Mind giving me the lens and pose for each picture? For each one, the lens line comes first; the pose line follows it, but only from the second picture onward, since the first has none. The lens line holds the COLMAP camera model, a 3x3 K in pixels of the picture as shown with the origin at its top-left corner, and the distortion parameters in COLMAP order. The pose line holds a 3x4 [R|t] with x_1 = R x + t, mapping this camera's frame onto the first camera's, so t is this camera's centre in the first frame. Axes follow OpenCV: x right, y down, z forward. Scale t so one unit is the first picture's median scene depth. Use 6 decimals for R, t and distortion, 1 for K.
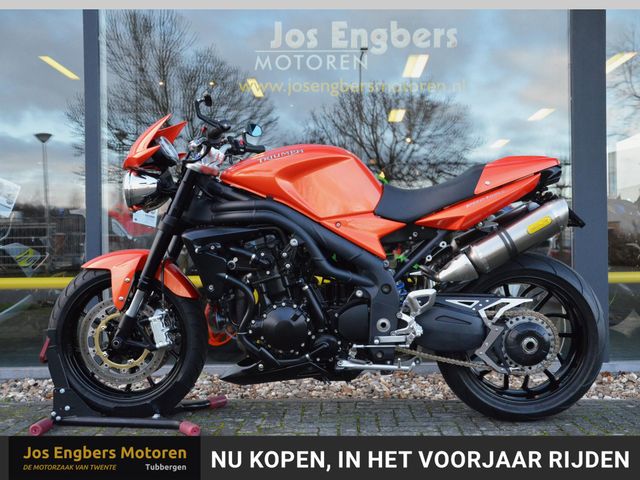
lens RADIAL K [[772.3, 0, 345.8], [0, 772.3, 230.4], [0, 0, 1]] dist [-0.018677, 0.000000]
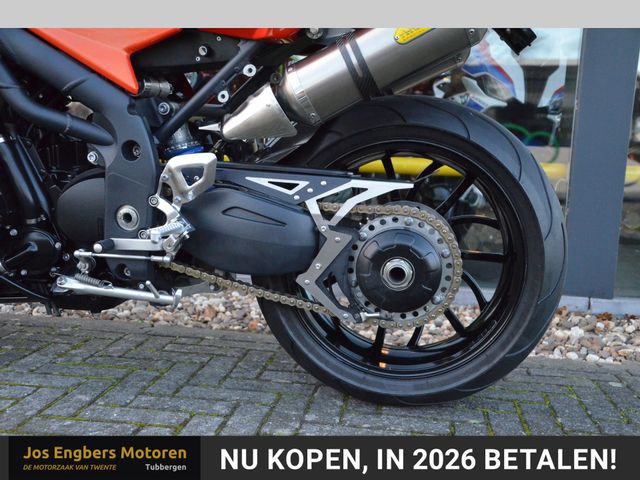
lens RADIAL K [[700.2, 0, 338.8], [0, 700.2, 251.1], [0, 0, 1]] dist [-0.002046, 0.000000]
pose [[0.989486, 0.063650, -0.129872, 0.255267], [-0.042657, 0.986444, 0.158456, 0.061208], [0.138197, -0.151249, 0.978788, 0.533874]]
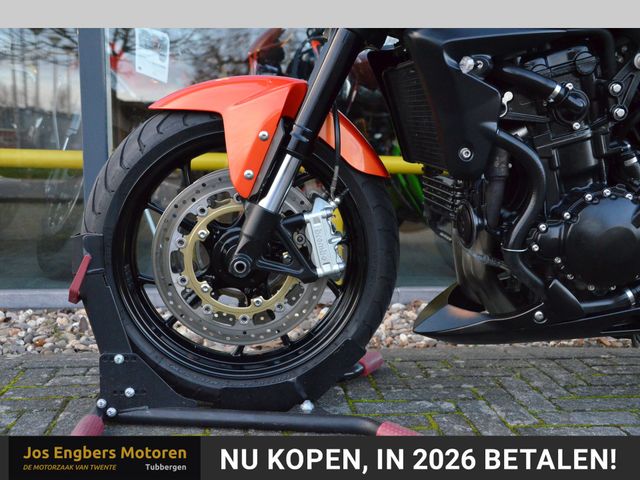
lens RADIAL K [[707.0, 0, 313.1], [0, 707.0, 254.2], [0, 0, 1]] dist [0.008035, 0.000000]
pose [[0.992269, 0.013090, 0.123415, -0.311566], [-0.032365, 0.987306, 0.155494, 0.069232], [-0.119813, -0.158286, 0.980097, 0.567608]]
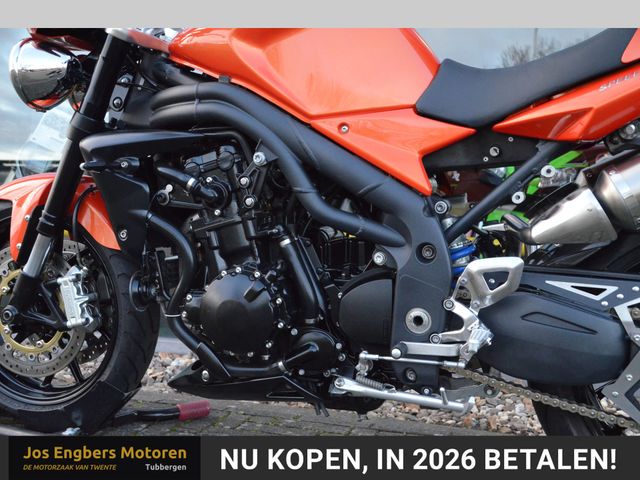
lens RADIAL K [[700.2, 0, 323.3], [0, 700.2, 247.7], [0, 0, 1]] dist [-0.002046, 0.000000]
pose [[0.959771, 0.051823, -0.275960, 0.114199], [-0.034977, 0.997231, 0.065625, 0.043369], [0.278597, -0.053332, 0.958926, 0.521720]]
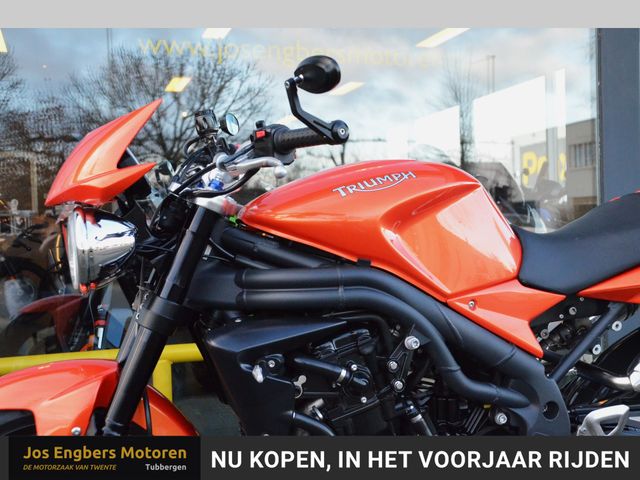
lens RADIAL K [[849.4, 0, 338.9], [0, 849.4, 247.1], [0, 0, 1]] dist [0.021893, 0.000000]
pose [[0.943432, -0.027294, 0.330441, -0.307352], [0.012908, 0.998874, 0.045651, -0.078982], [-0.331315, -0.038804, 0.942722, 0.439598]]
